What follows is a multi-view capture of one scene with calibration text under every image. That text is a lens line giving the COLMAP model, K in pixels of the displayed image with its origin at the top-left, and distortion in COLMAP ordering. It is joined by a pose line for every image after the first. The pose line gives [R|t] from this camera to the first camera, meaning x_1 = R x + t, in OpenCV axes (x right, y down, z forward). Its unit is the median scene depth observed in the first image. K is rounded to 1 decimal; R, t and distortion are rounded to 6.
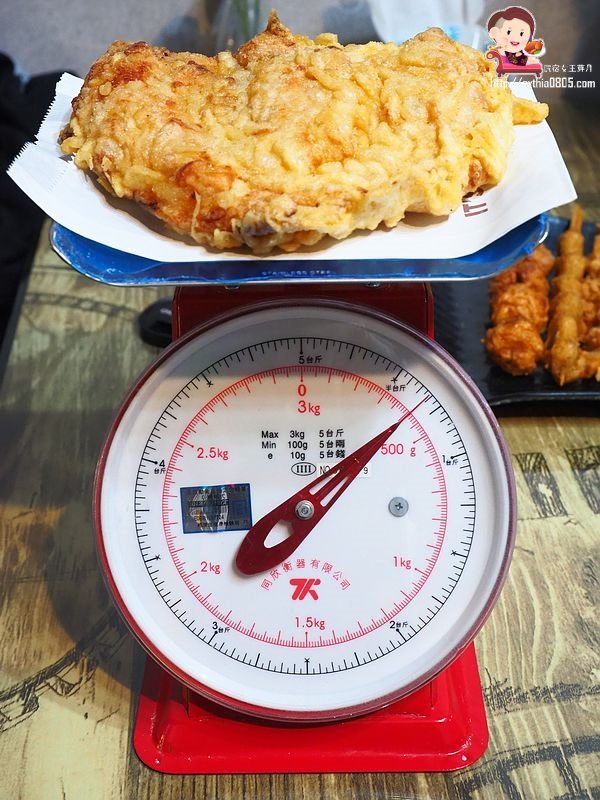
lens RADIAL K [[1029.2, 0, 297.3], [0, 1029.2, 398.6], [0, 0, 1]] dist [-0.029794, 0.000000]
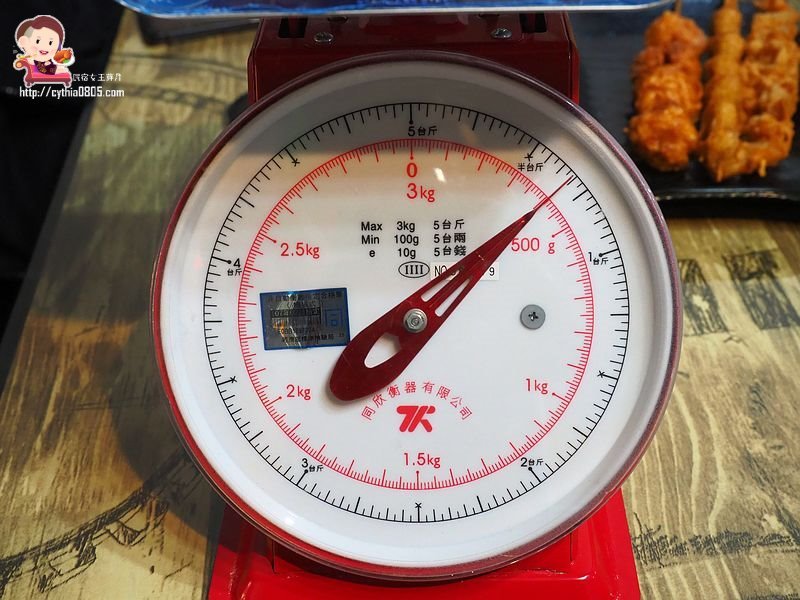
lens RADIAL K [[1029.2, 0, 402.6], [0, 1029.2, 301.7], [0, 0, 1]] dist [-0.029794, 0.000000]
pose [[0.999927, -0.000565, -0.012108, 0.006622], [0.001458, 0.997267, 0.073862, 0.032759], [0.012033, -0.073874, 0.997195, 0.193040]]
